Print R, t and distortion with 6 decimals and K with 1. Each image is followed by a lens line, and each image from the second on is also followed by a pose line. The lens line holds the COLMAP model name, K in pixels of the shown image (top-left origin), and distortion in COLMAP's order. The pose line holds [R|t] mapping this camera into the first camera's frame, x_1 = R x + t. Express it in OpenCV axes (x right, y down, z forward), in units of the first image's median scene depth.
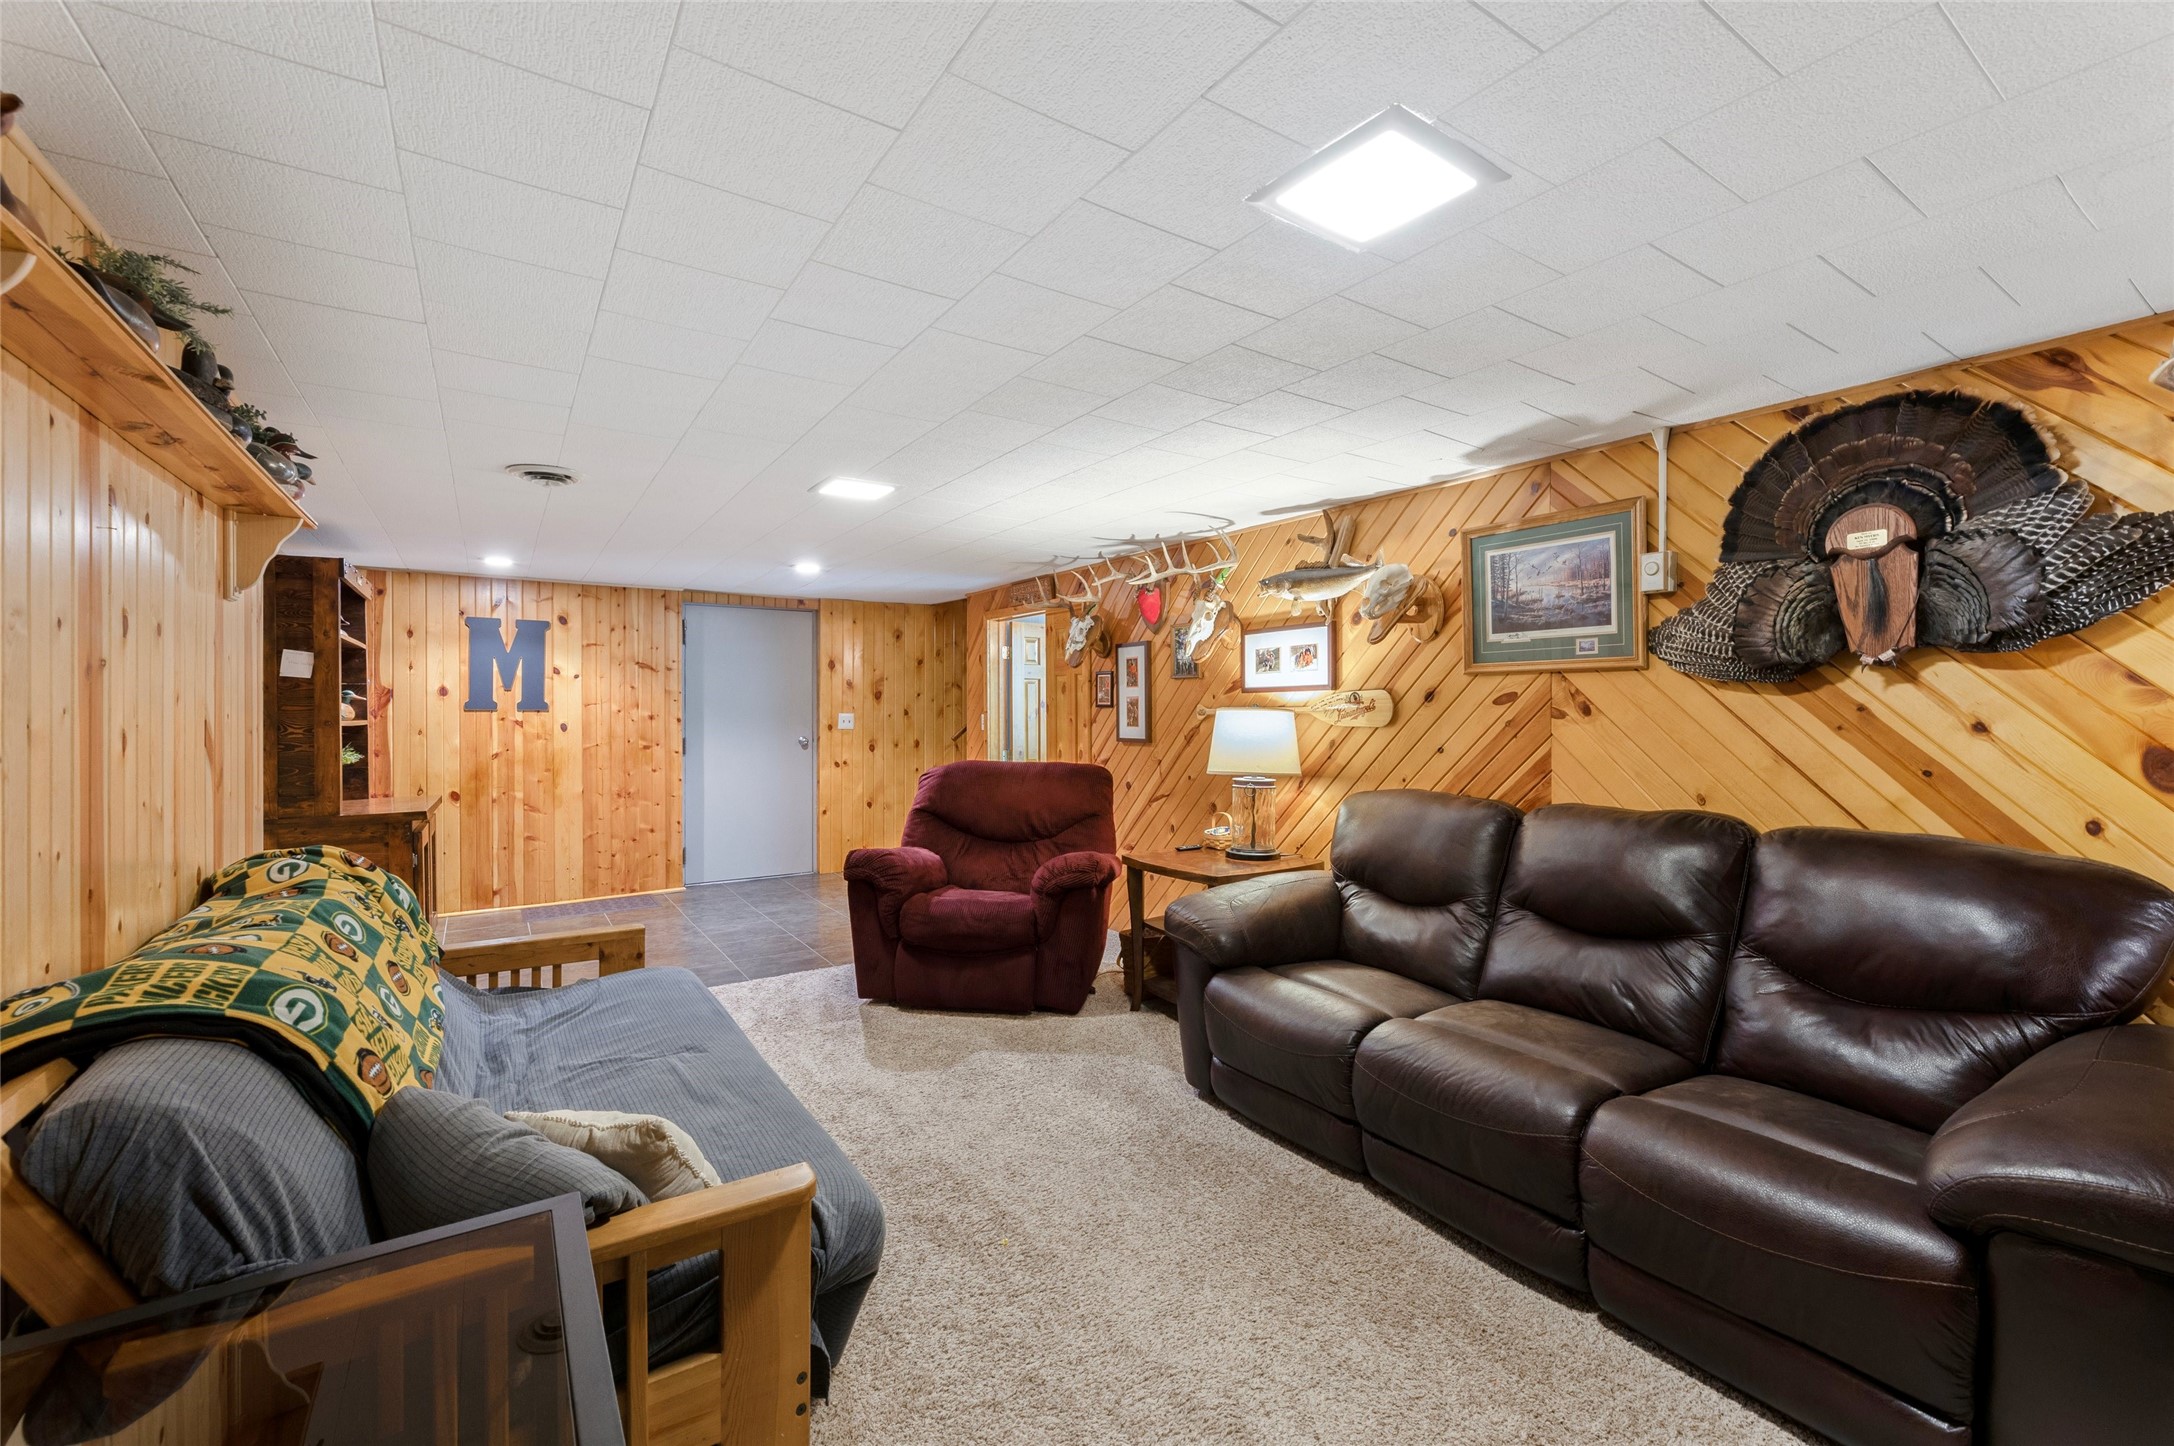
lens RADIAL K [[909.8, 0, 1086.0], [0, 909.8, 713.2], [0, 0, 1]] dist [0.002506, -0.000677]
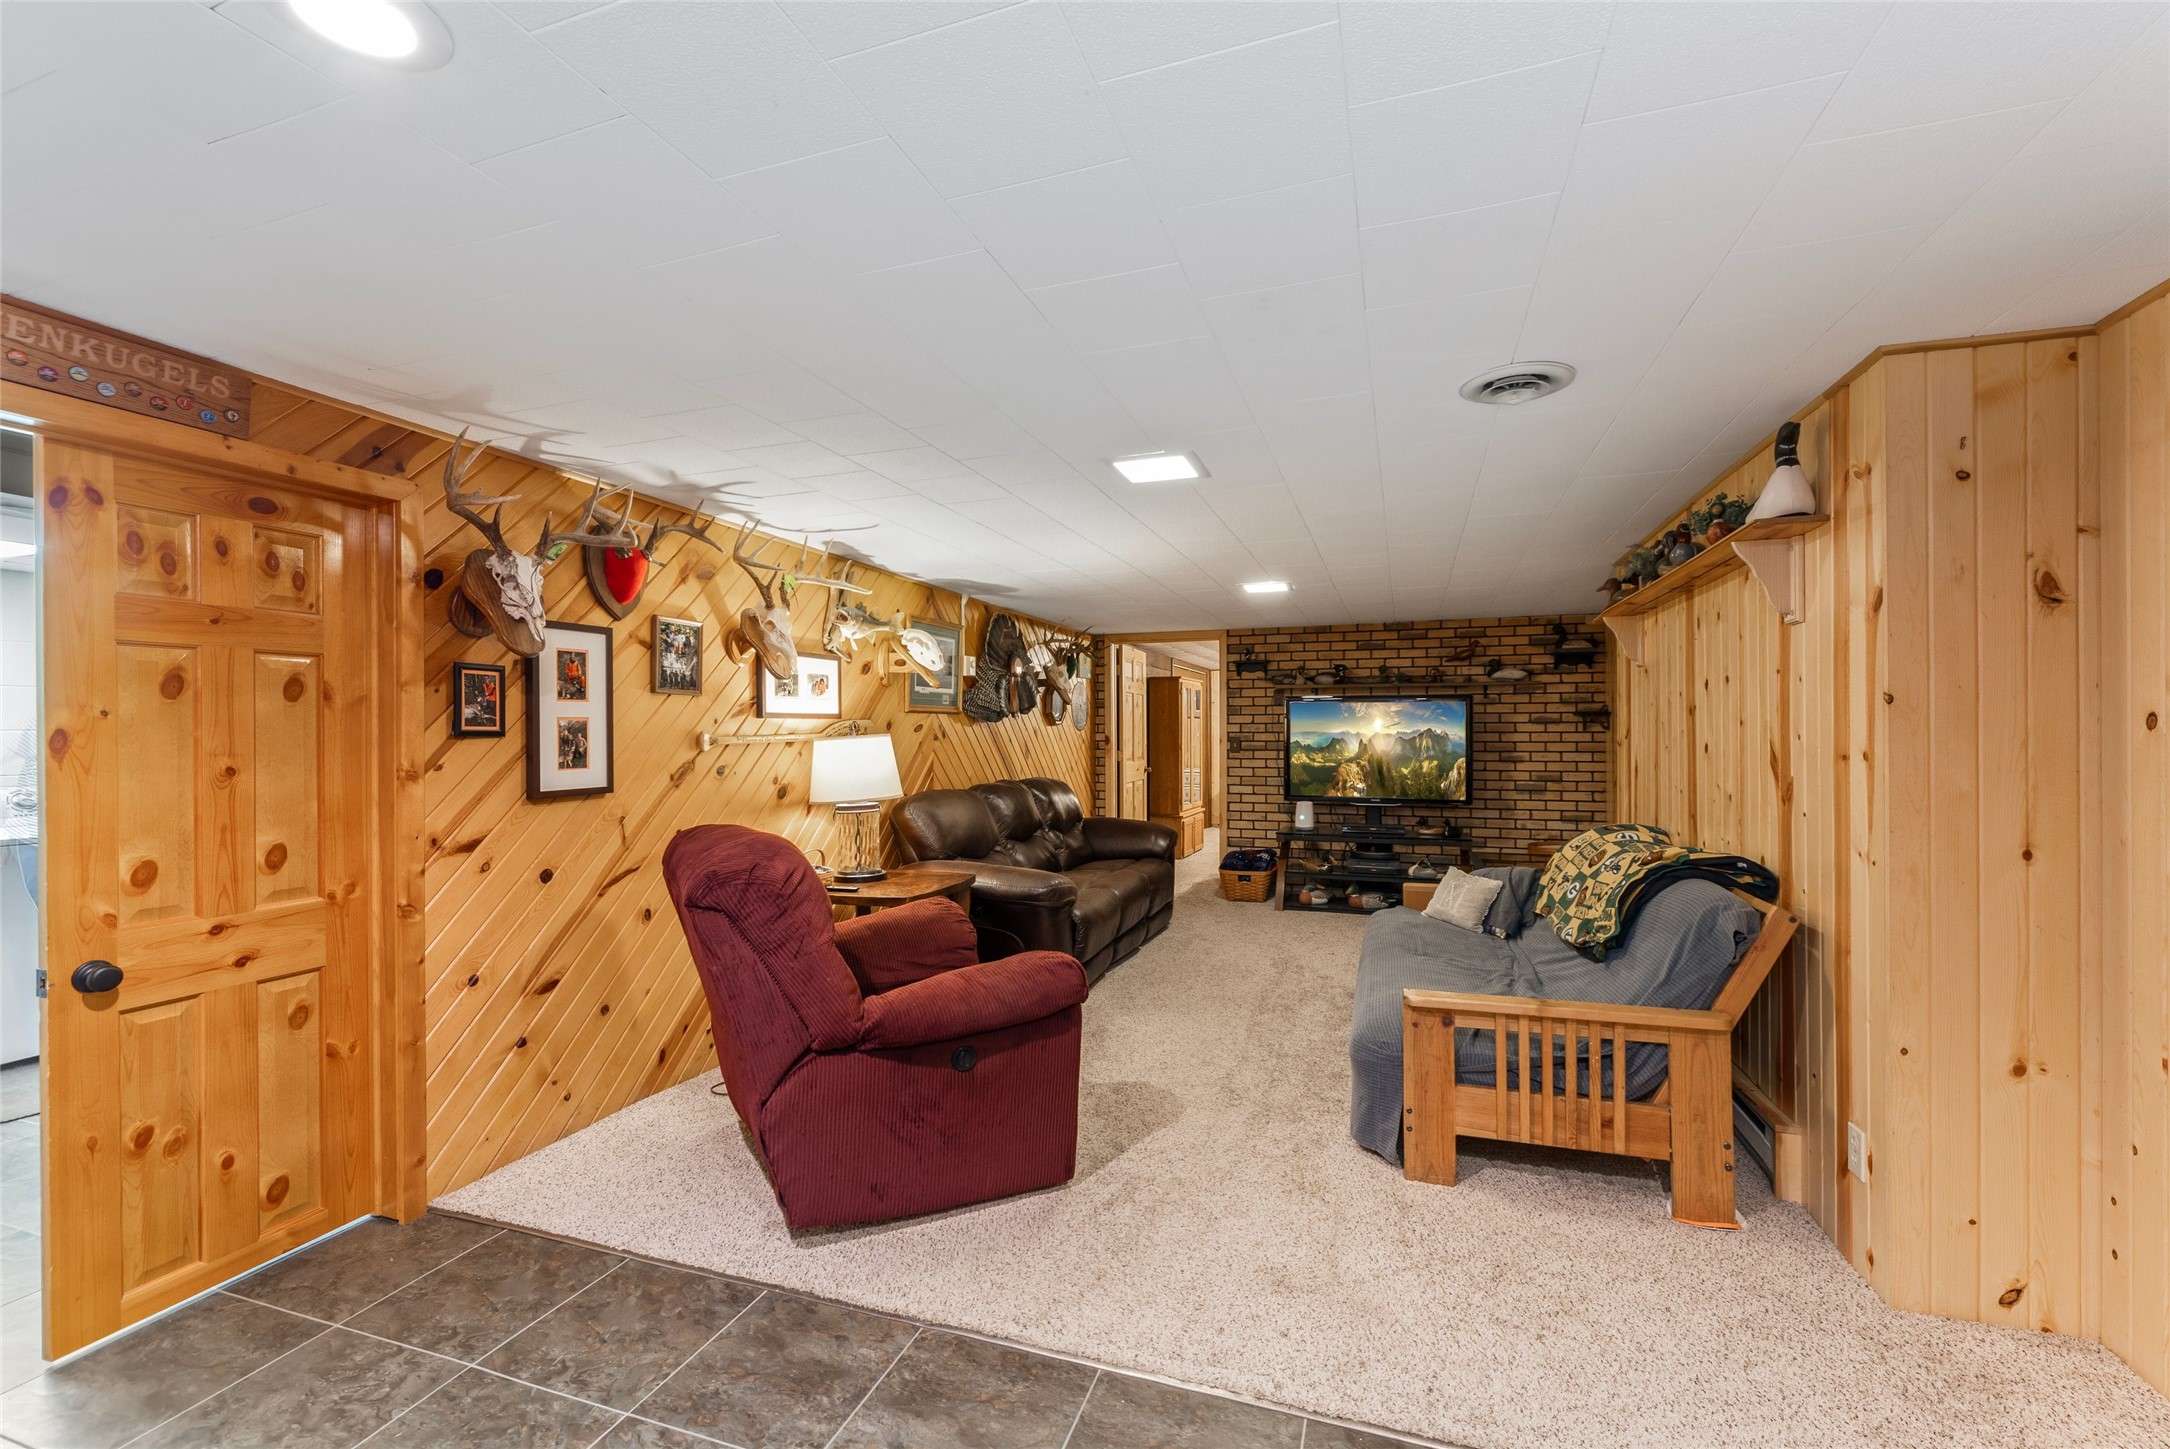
lens RADIAL K [[908.1, 0, 1083.4], [0, 908.1, 725.7], [0, 0, 1]] dist [0.002506, -0.000677]
pose [[-0.605790, 0.007933, 0.795585, -0.636129], [0.009213, 0.999953, -0.002956, -0.008313], [-0.795571, 0.005539, -0.605835, 1.142404]]
